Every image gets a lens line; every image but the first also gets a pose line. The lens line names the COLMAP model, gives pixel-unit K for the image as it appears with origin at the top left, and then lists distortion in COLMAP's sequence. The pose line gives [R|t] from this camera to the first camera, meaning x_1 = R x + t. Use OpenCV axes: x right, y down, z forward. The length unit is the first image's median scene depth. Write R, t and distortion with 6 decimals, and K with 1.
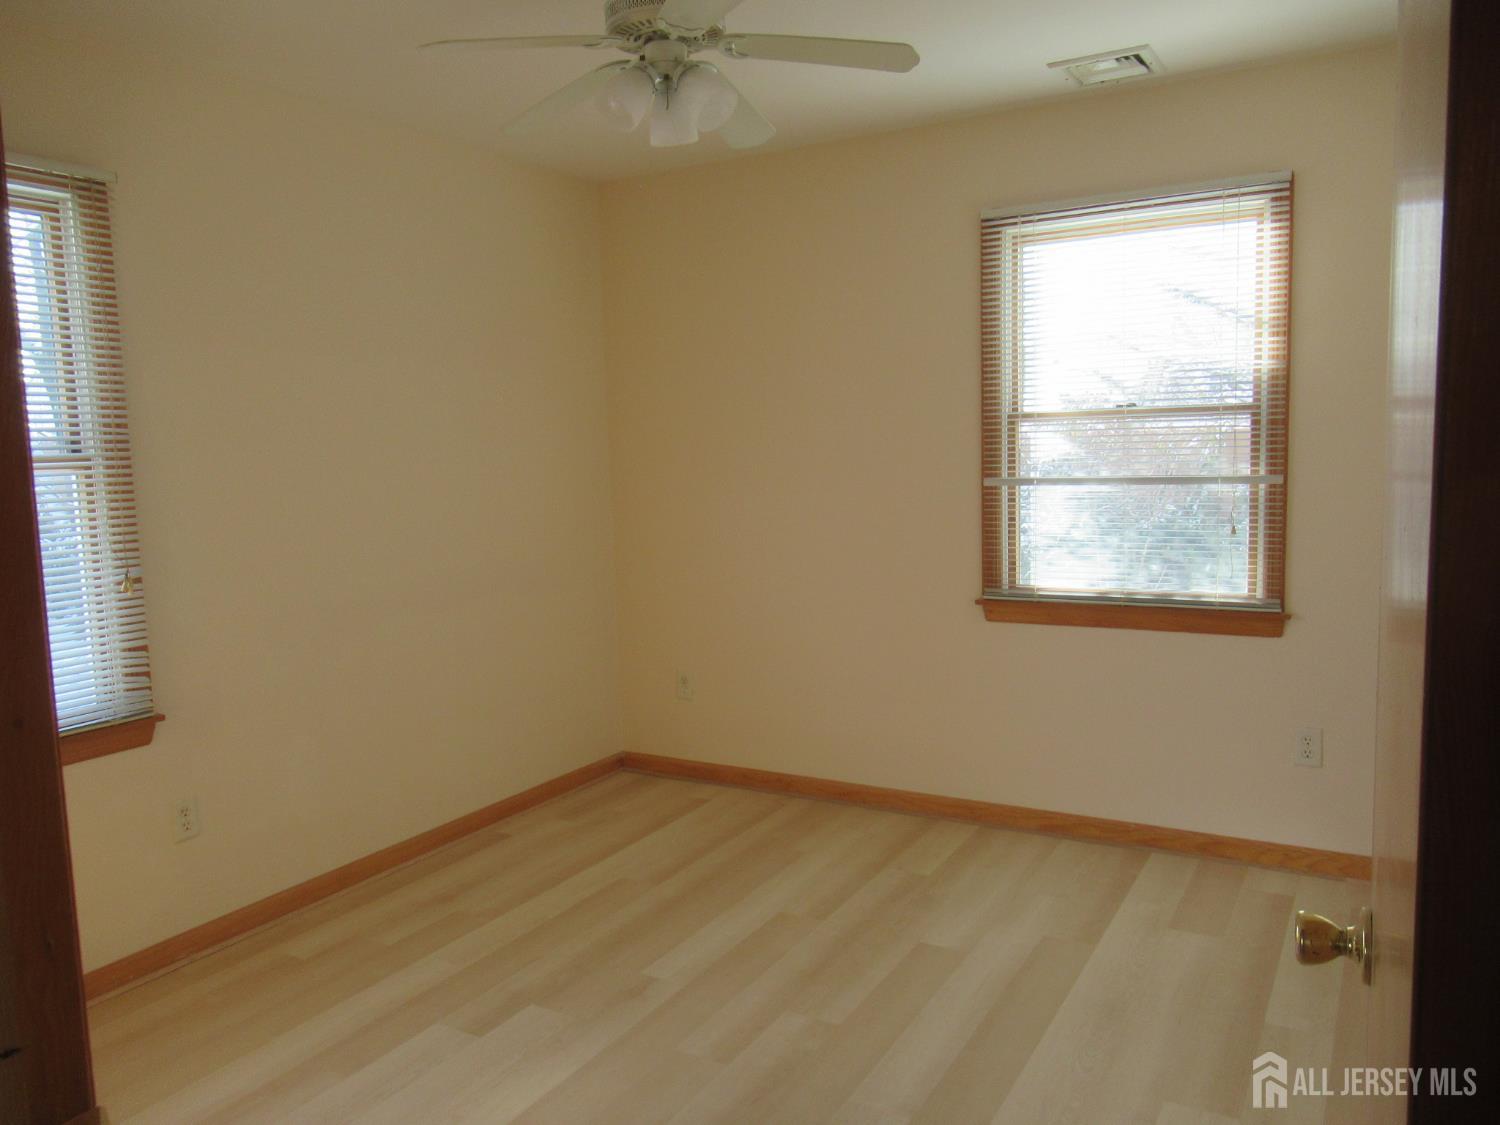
lens RADIAL K [[1116.2, 0, 754.0], [0, 1116.2, 566.8], [0, 0, 1]] dist [-0.003576, 0.003646]
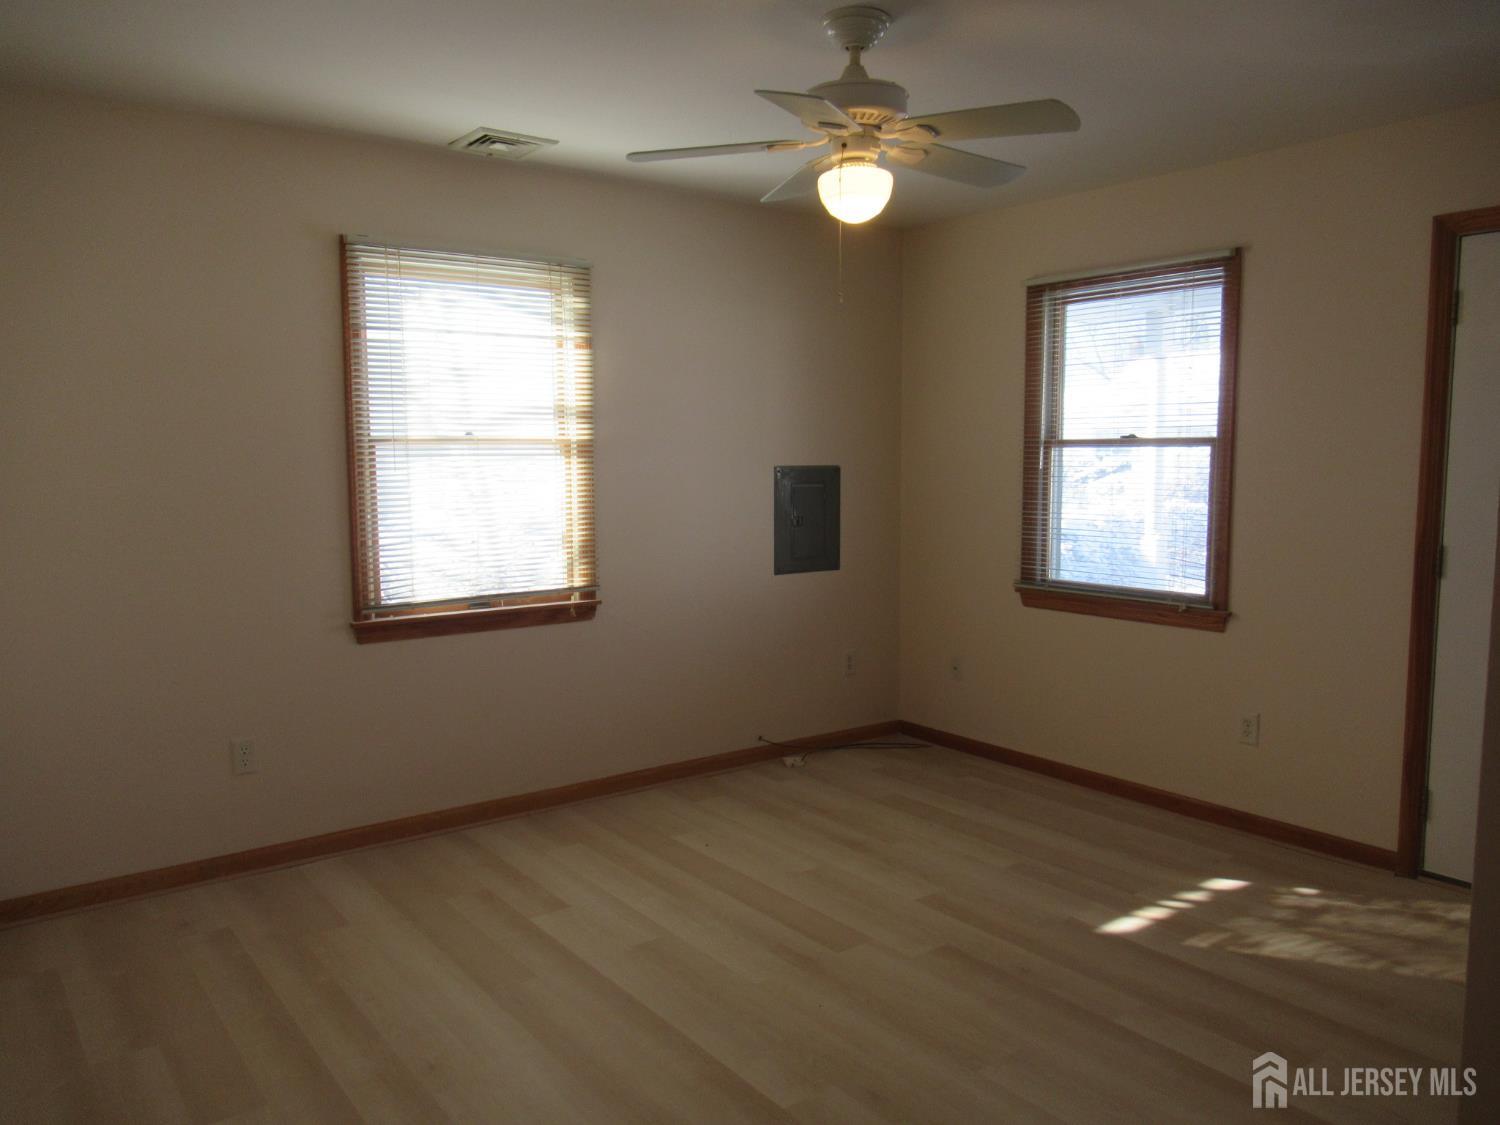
lens RADIAL K [[1116.2, 0, 745.5], [0, 1116.2, 560.6], [0, 0, 1]] dist [-0.003576, 0.003646]
pose [[0.917362, 0.066162, -0.392518, 0.467510], [-0.067403, 0.997669, 0.010637, 0.007163], [0.392307, 0.016699, 0.919683, -0.306300]]
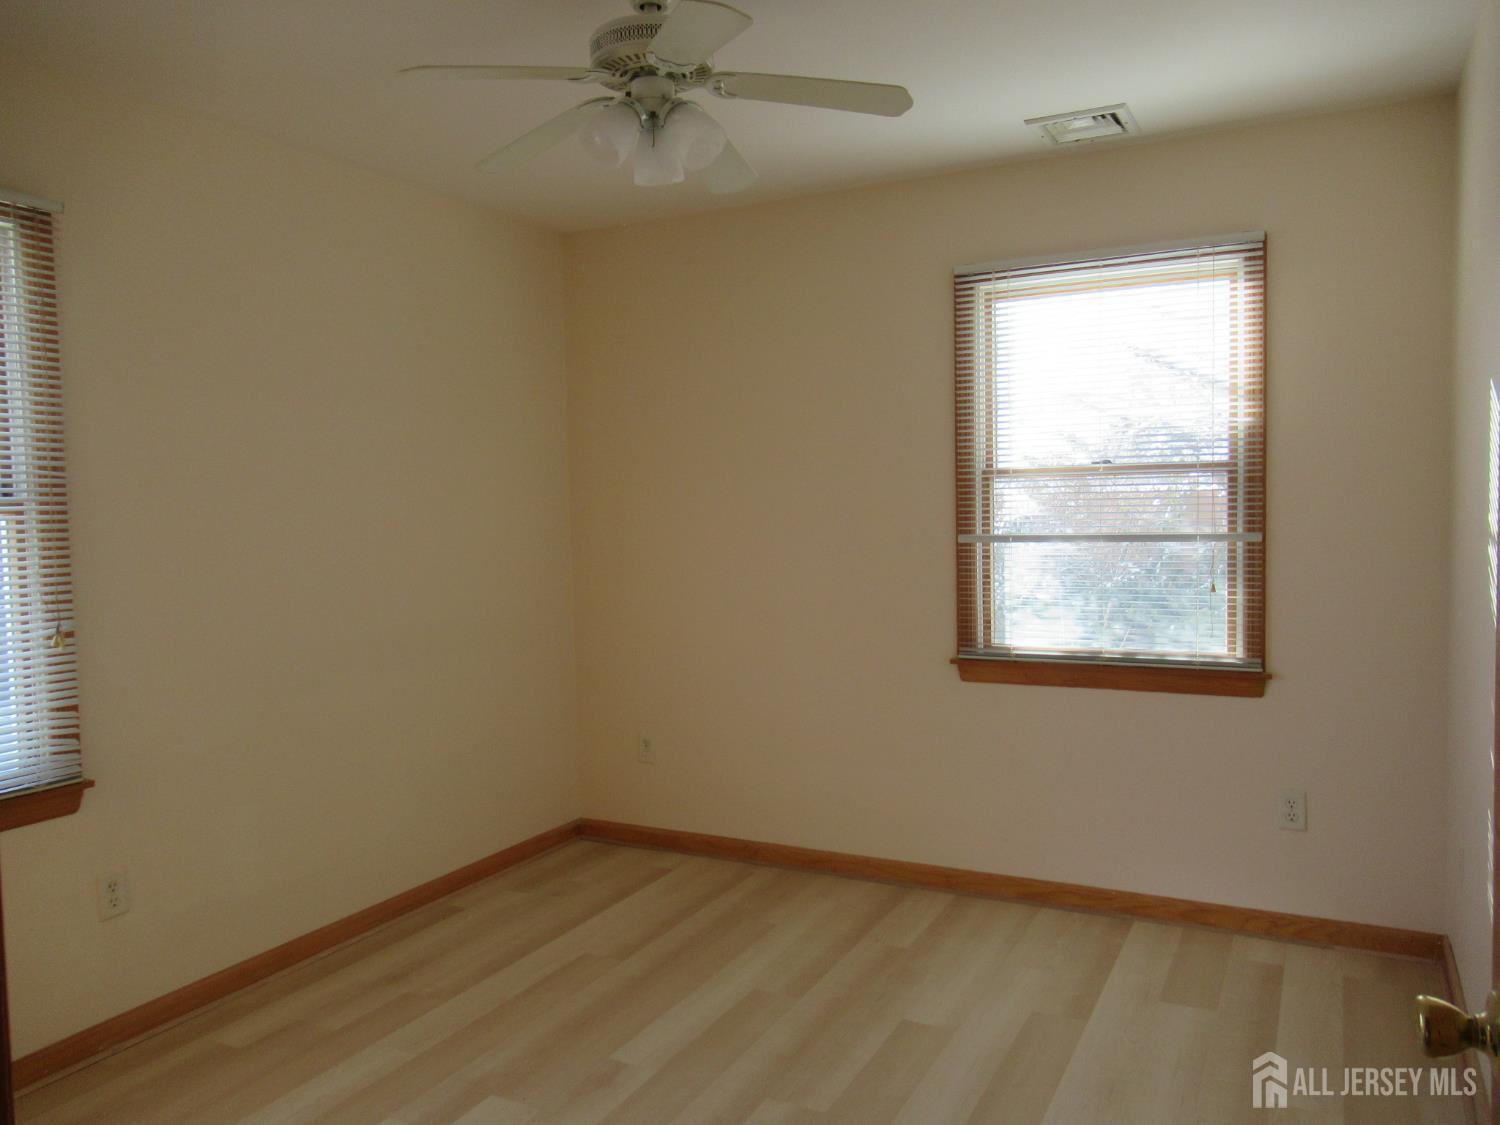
lens RADIAL K [[1116.2, 0, 752.2], [0, 1116.2, 568.8], [0, 0, 1]] dist [-0.003576, 0.003646]
pose [[0.998742, 0.006026, 0.049785, -0.026759], [-0.003277, 0.998475, -0.055111, 0.005713], [-0.050042, 0.054879, 0.997238, 0.036021]]
